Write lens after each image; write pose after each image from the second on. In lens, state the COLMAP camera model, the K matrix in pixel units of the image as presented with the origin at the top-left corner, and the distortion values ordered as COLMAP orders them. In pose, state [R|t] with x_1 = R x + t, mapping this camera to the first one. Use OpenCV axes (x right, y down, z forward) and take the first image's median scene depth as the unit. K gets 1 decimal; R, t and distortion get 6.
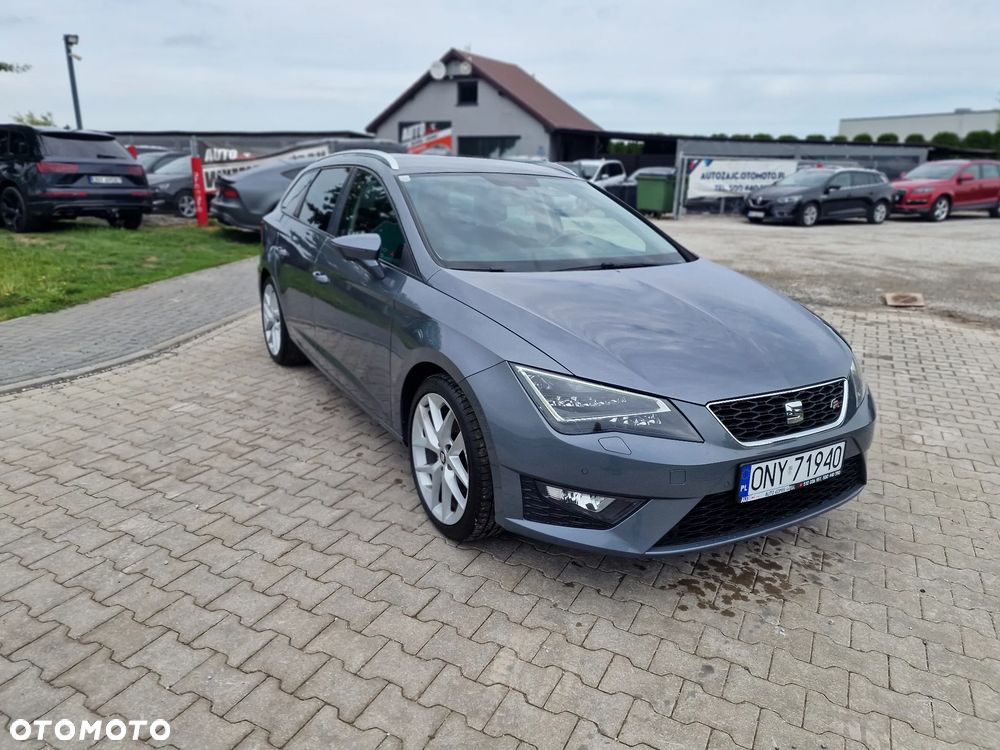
lens RADIAL K [[672.9, 0, 487.5], [0, 672.9, 347.3], [0, 0, 1]] dist [0.075227, -0.066055]
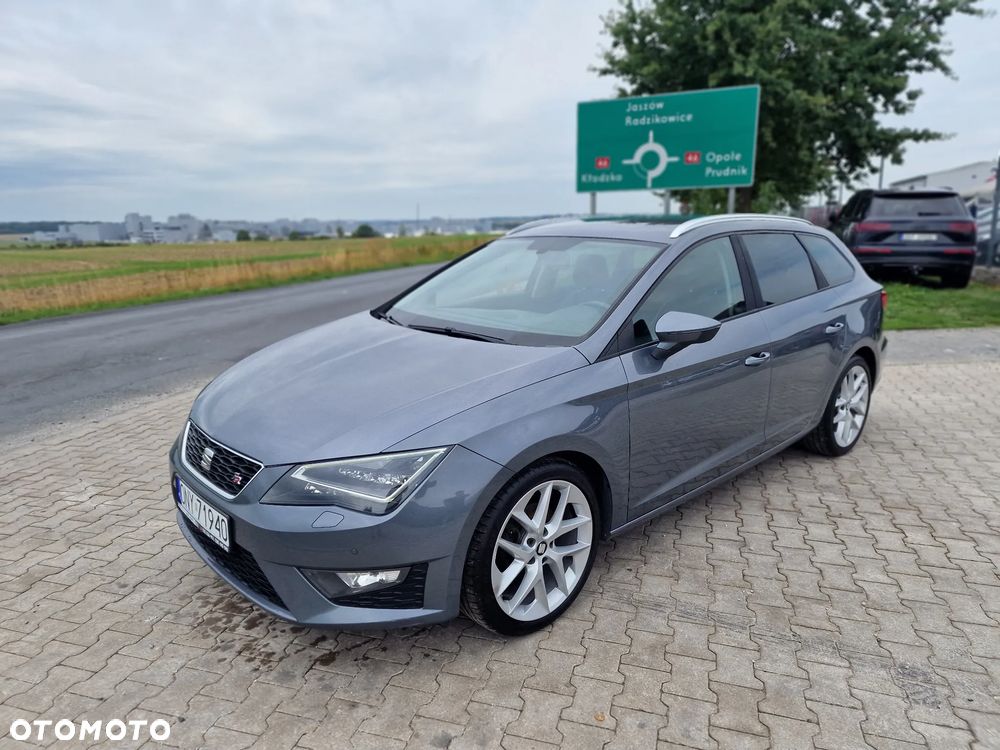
lens RADIAL K [[666.8, 0, 505.8], [0, 666.8, 357.9], [0, 0, 1]] dist [0.068840, -0.059975]
pose [[0.211447, 0.168178, -0.962812, 1.200456], [-0.226262, 0.966749, 0.119175, -0.226345], [0.950840, 0.192648, 0.242468, 0.899318]]
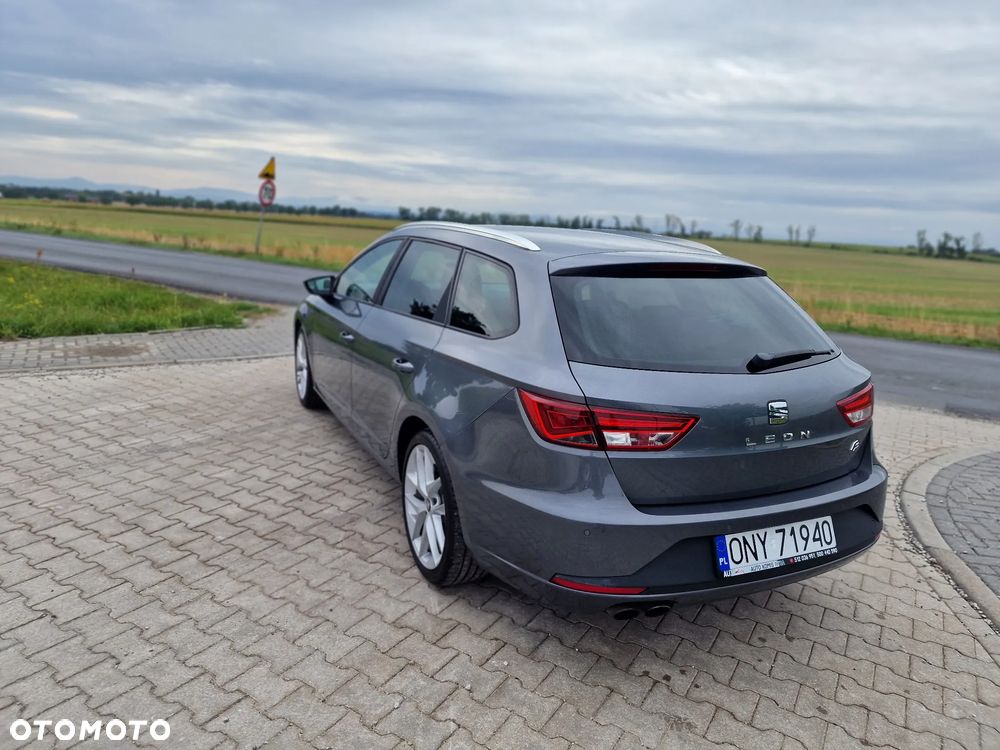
lens RADIAL K [[670.0, 0, 497.8], [0, 670.0, 366.5], [0, 0, 1]] dist [0.074869, -0.064767]
pose [[-0.993910, -0.098326, 0.049752, -0.139269], [-0.065750, 0.891462, 0.448299, -0.742067], [-0.088431, 0.442297, -0.892498, 2.725836]]
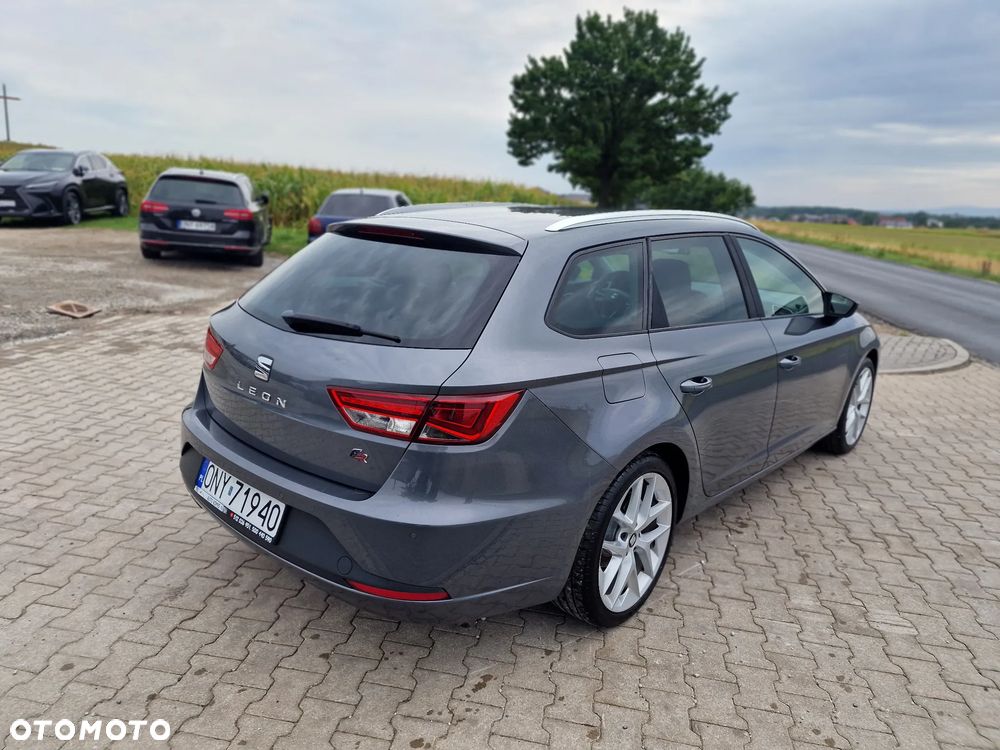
lens RADIAL K [[679.7, 0, 486.1], [0, 679.7, 365.9], [0, 0, 1]] dist [0.074039, -0.064897]
pose [[-0.290404, -0.270286, 0.917938, -1.189174], [0.180217, 0.926665, 0.329870, -0.579053], [-0.939780, 0.261224, -0.220397, 1.968661]]
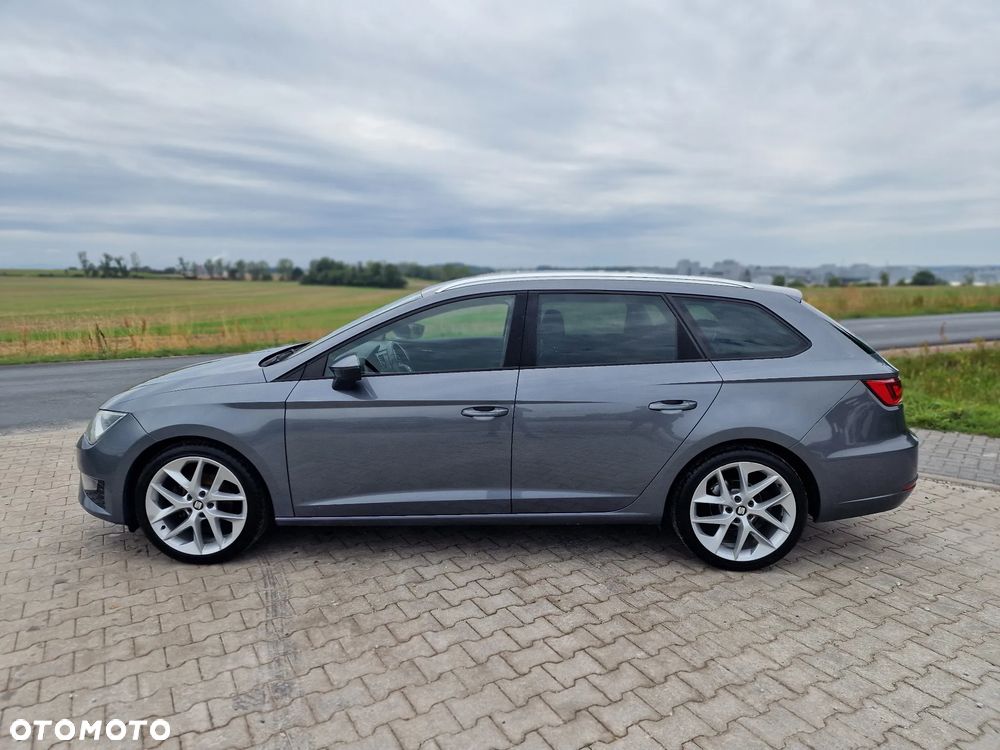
lens RADIAL K [[670.0, 0, 497.8], [0, 670.0, 366.5], [0, 0, 1]] dist [0.074869, -0.064767]
pose [[-0.518500, 0.096097, -0.849661, 1.156660], [-0.228089, 0.942118, 0.245743, -0.538351], [0.824095, 0.321216, -0.466569, 2.073620]]
